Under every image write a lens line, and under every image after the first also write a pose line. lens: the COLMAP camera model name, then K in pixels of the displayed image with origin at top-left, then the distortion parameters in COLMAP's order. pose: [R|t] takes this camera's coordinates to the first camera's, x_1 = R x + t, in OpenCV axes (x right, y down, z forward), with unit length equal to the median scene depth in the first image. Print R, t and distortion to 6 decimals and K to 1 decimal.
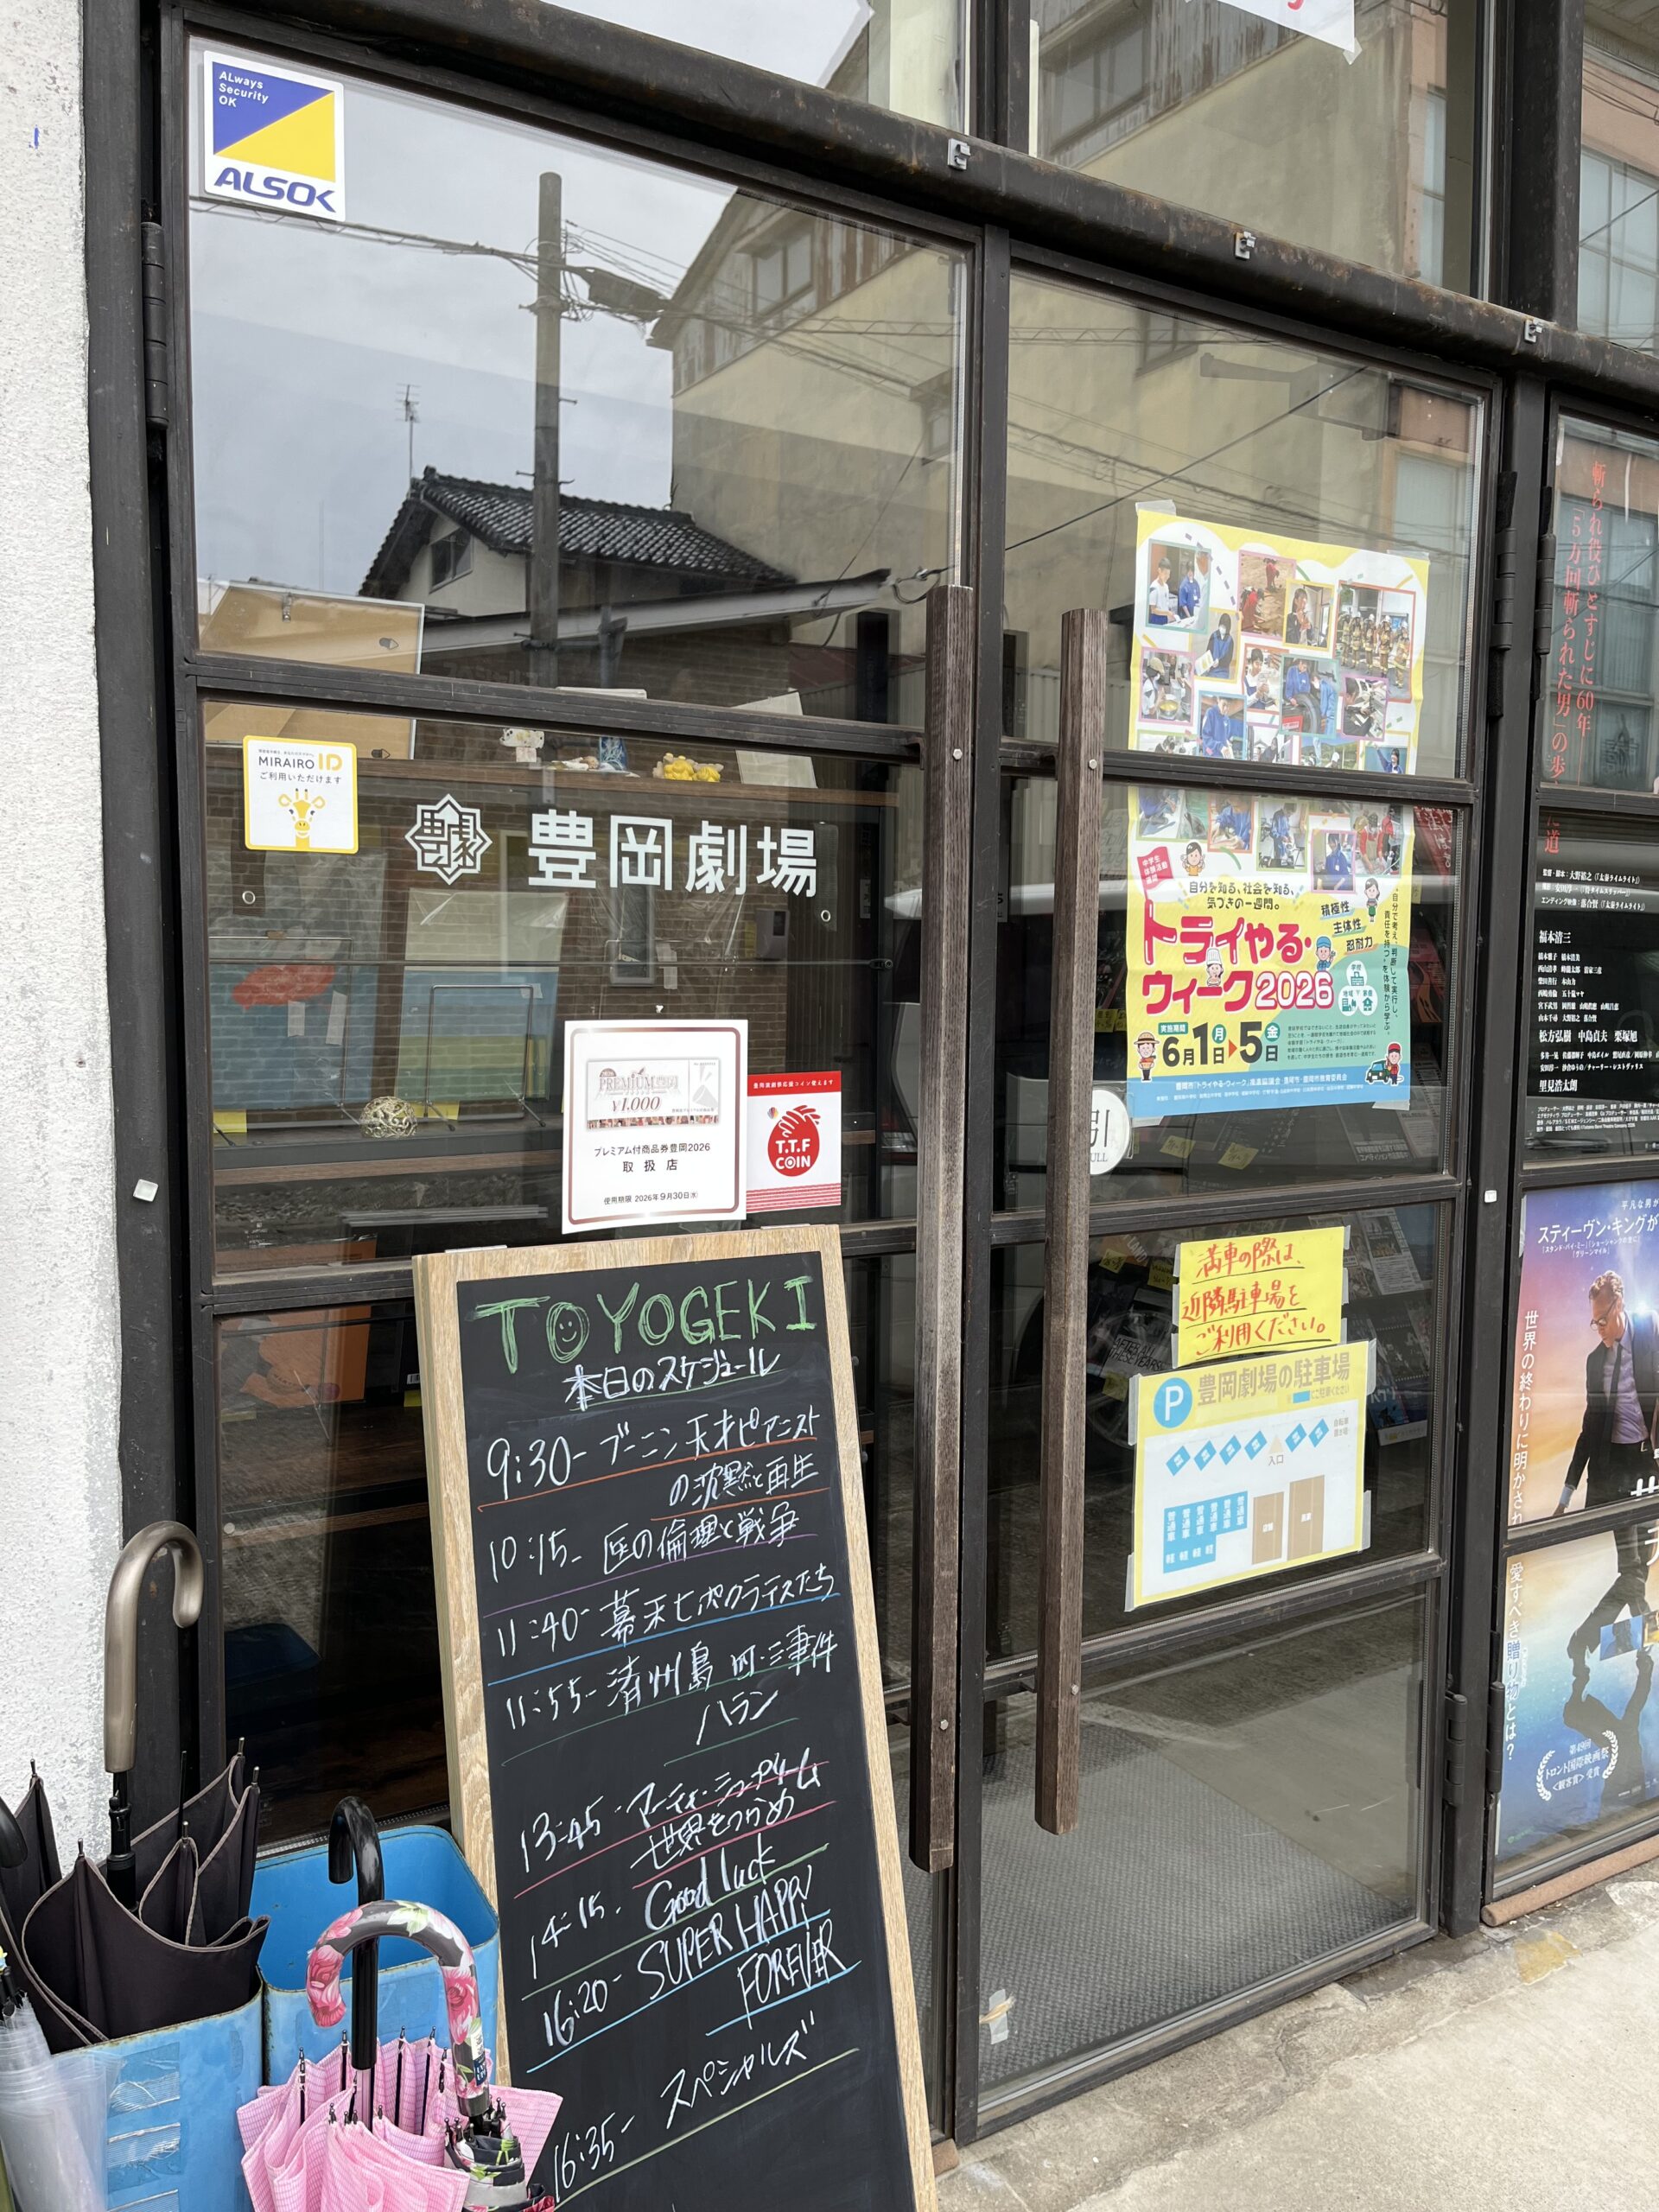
lens RADIAL K [[1694.8, 0, 829.5], [0, 1694.8, 1106.0], [0, 0, 1]] dist [0.037733, -0.003944]
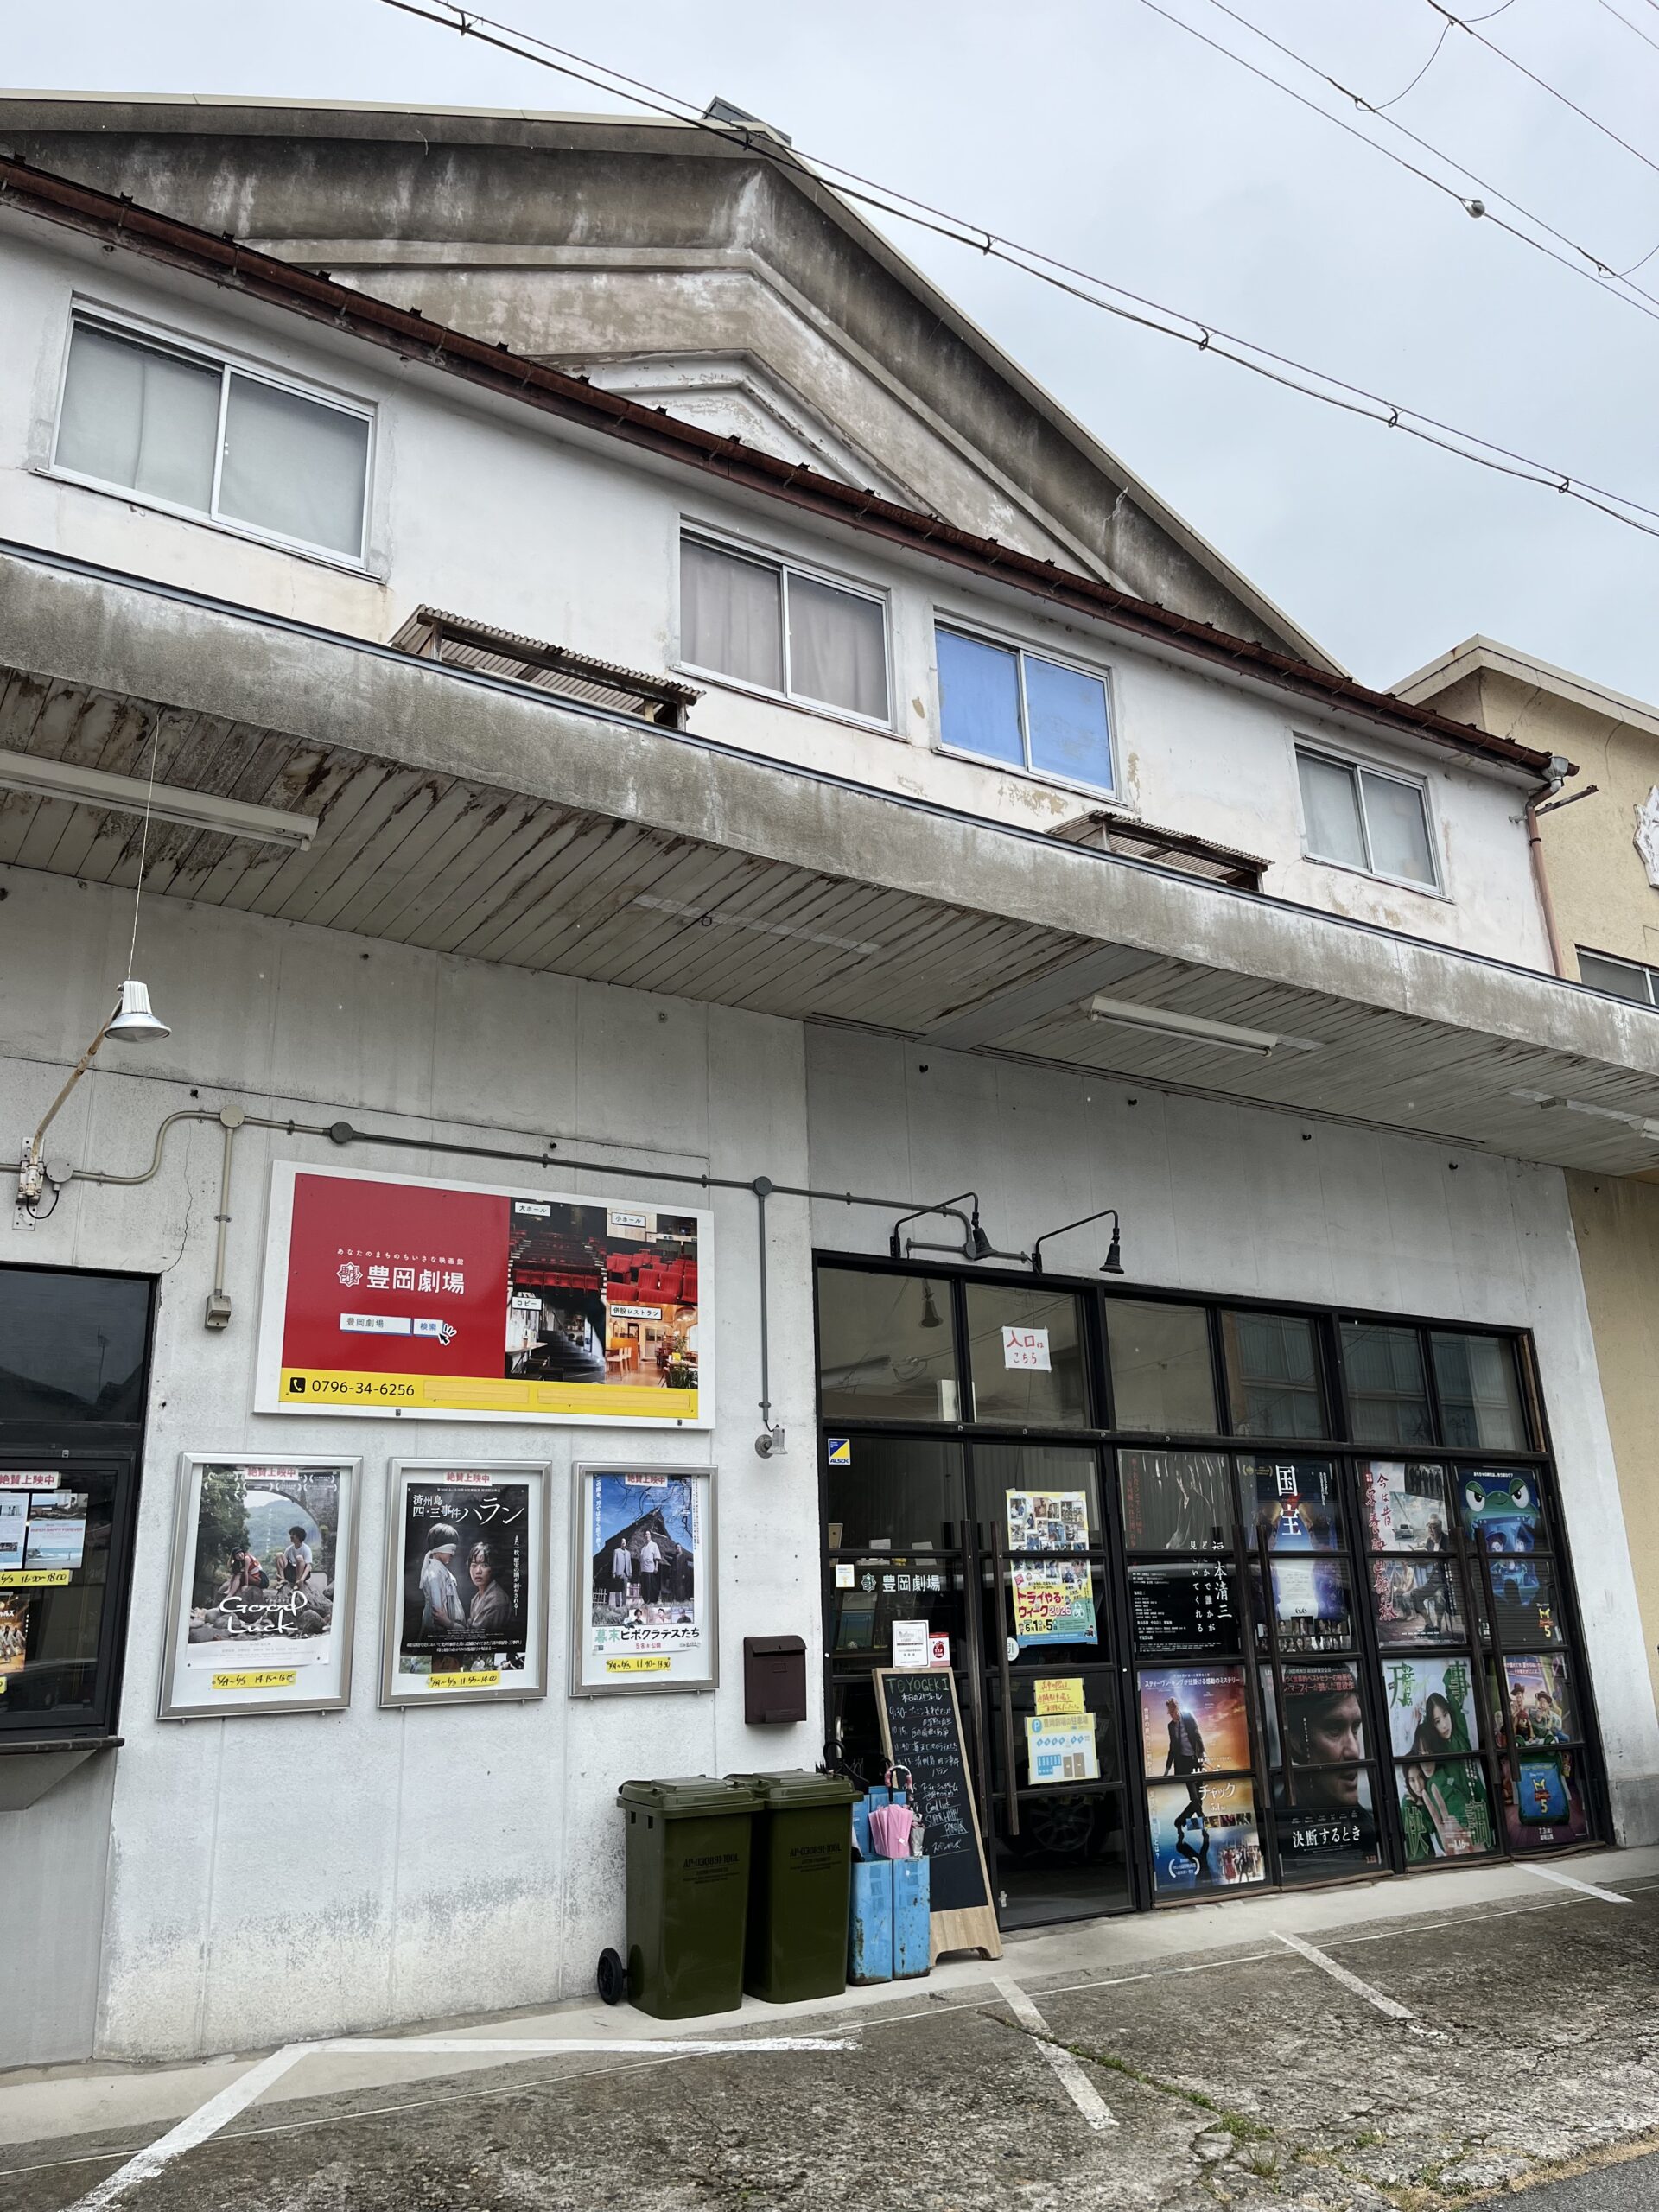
lens RADIAL K [[1694.8, 0, 829.5], [0, 1694.8, 1106.0], [0, 0, 1]] dist [0.037733, -0.003944]
pose [[0.998947, -0.033276, 0.031588, -0.337875], [0.042700, 0.926153, -0.374723, 0.304107], [-0.016787, 0.375677, 0.926599, -3.073402]]
